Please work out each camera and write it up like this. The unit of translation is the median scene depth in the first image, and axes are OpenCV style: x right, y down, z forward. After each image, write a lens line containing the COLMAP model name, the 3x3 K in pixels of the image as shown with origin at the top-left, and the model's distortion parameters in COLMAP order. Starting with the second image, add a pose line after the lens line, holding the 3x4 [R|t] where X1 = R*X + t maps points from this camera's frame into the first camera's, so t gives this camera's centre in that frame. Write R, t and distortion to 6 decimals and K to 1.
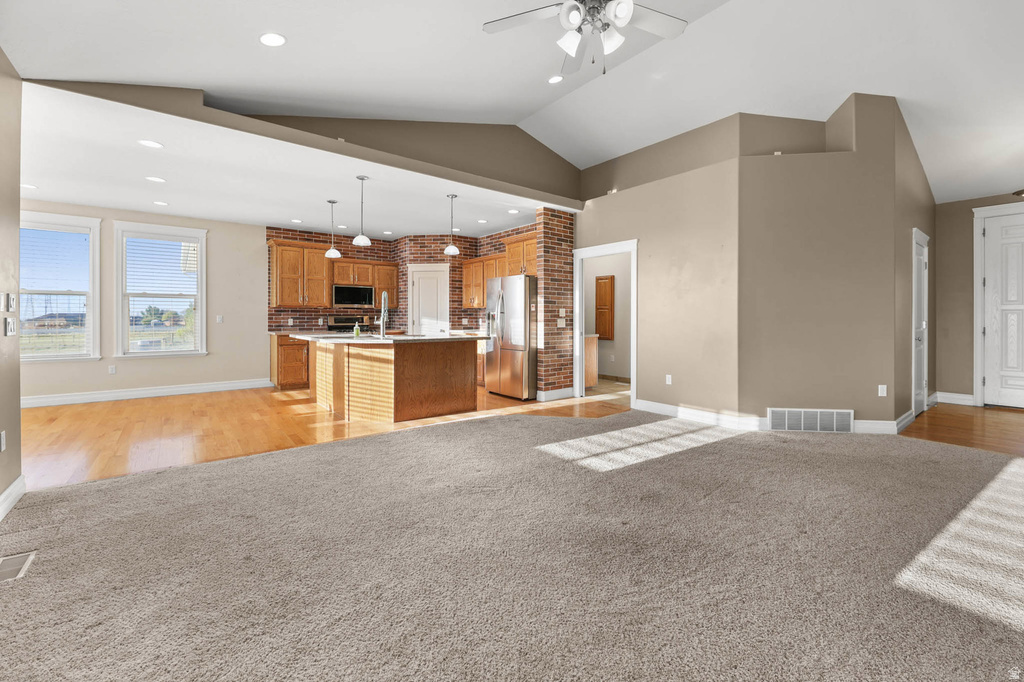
lens RADIAL K [[422.2, 0, 507.4], [0, 422.2, 314.7], [0, 0, 1]] dist [0.000407, -0.000102]
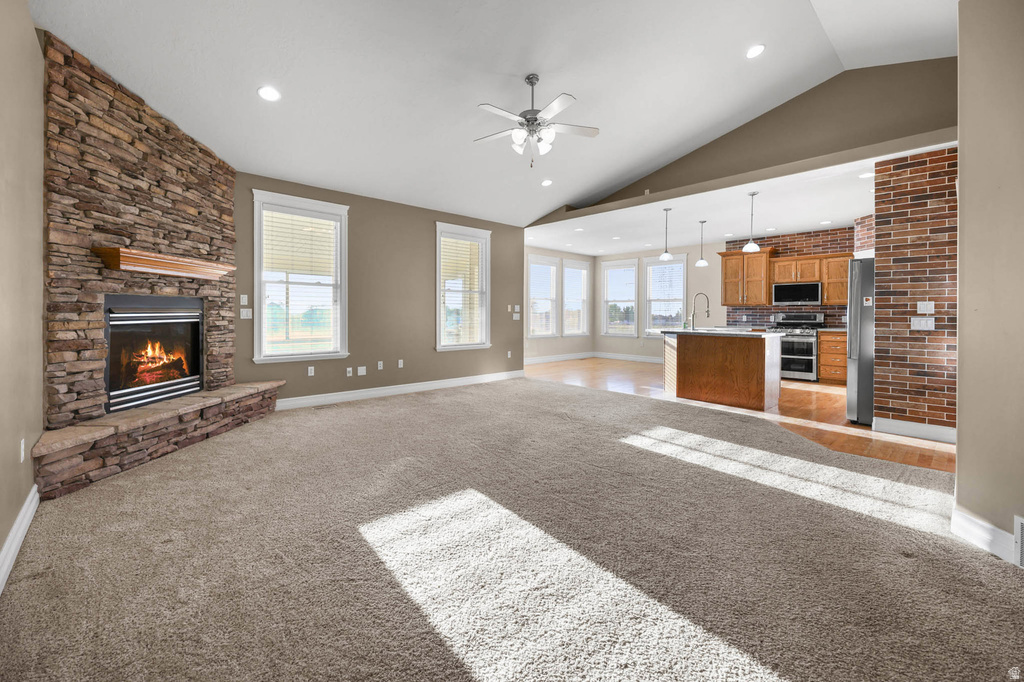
lens RADIAL K [[422.2, 0, 507.4], [0, 422.2, 314.7], [0, 0, 1]] dist [0.000407, -0.000102]
pose [[0.076551, 0.003075, -0.997061, 0.729279], [0.001798, 0.999993, 0.003222, 0.002585], [0.997064, -0.002039, 0.076545, 0.300238]]
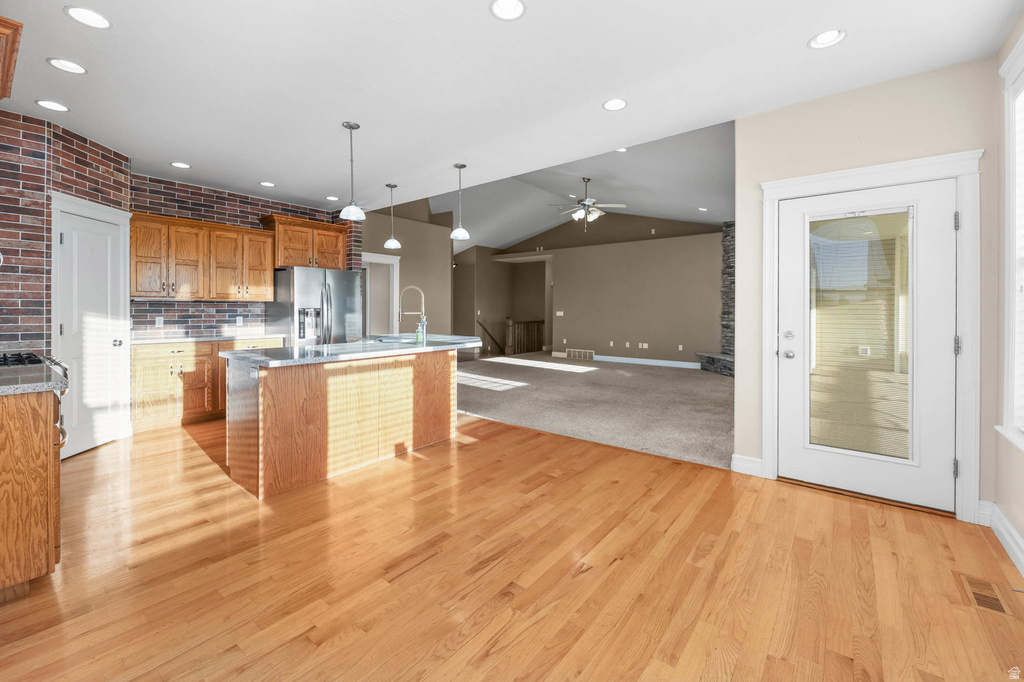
lens RADIAL K [[417.1, 0, 516.2], [0, 417.1, 319.7], [0, 0, 1]] dist [-0.002567, -0.000316]
pose [[-0.245061, -0.024981, 0.969186, -0.973555], [-0.010228, 0.999679, 0.023181, -0.007615], [-0.969454, -0.004232, -0.245237, 0.844464]]
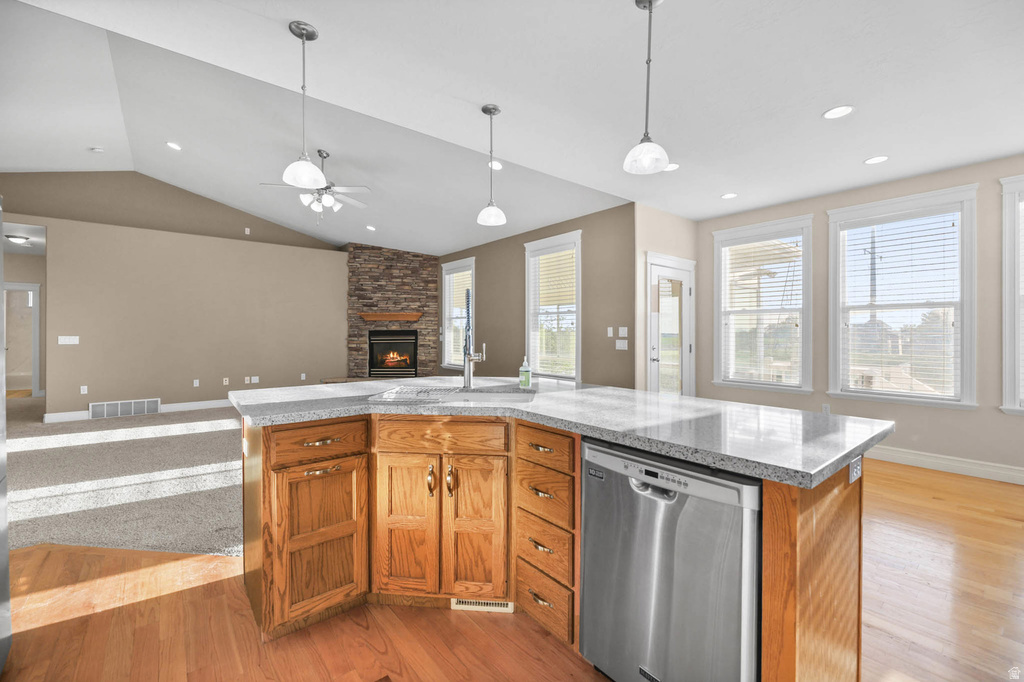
lens RADIAL K [[429.2, 0, 510.5], [0, 429.2, 335.6], [0, 0, 1]] dist [0.000678, 0.000054]
pose [[-0.999896, -0.000167, -0.014396, -0.281700], [-0.000141, 0.999998, -0.001753, -0.003224], [0.014396, -0.001751, -0.999895, 1.236552]]
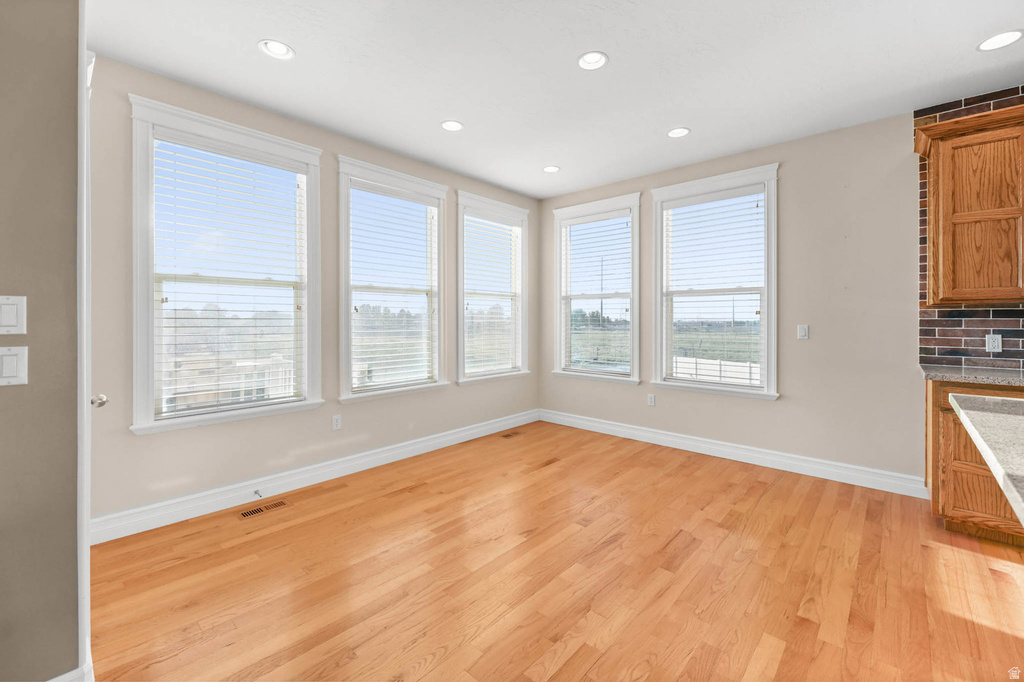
lens RADIAL K [[417.1, 0, 516.2], [0, 417.1, 319.7], [0, 0, 1]] dist [-0.002567, -0.000316]
pose [[0.173067, 0.001728, -0.984908, -0.273152], [0.006356, 0.999976, 0.002871, -0.008404], [0.984889, -0.006757, 0.173052, 0.630037]]
